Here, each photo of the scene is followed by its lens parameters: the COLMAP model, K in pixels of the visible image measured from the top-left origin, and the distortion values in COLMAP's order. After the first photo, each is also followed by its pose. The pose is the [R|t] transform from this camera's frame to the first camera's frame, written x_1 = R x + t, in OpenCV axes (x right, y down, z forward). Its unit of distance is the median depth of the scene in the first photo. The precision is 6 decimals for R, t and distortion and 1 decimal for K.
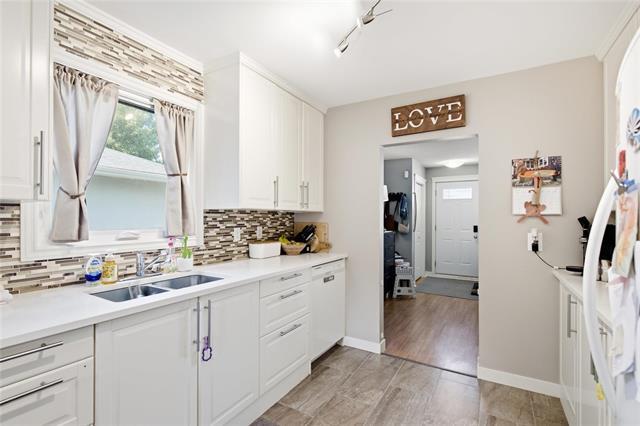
lens RADIAL K [[293.5, 0, 323.4], [0, 293.5, 218.1], [0, 0, 1]] dist [-0.009805, 0.001085]
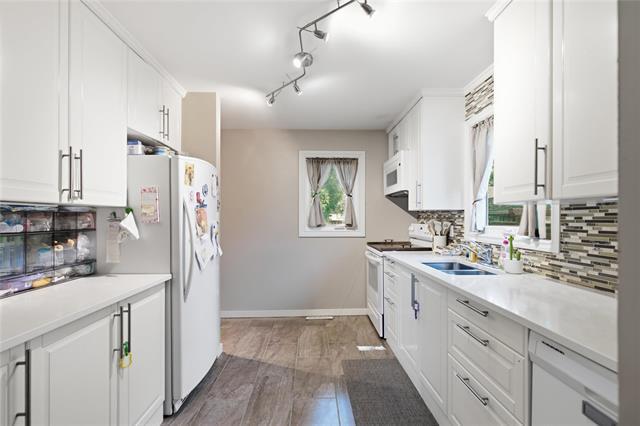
lens RADIAL K [[293.5, 0, 319.4], [0, 293.5, 215.6], [0, 0, 1]] dist [-0.009805, 0.001085]
pose [[-0.846843, -0.009509, -0.531758, 0.467486], [-0.006290, 0.999949, -0.007865, 0.006144], [0.531806, -0.003316, -0.846860, 1.236238]]
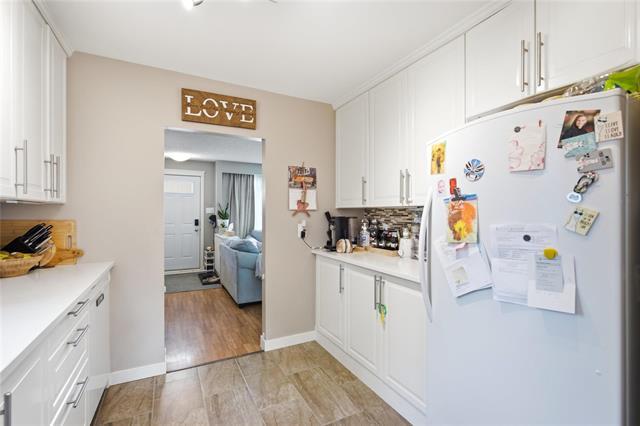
lens RADIAL K [[293.5, 0, 322.4], [0, 293.5, 213.2], [0, 0, 1]] dist [-0.009805, 0.001085]
pose [[0.520079, -0.003547, 0.854111, -0.340079], [0.001972, 0.999994, 0.002951, -0.000325], [-0.854116, 0.000150, 0.520083, 0.210748]]
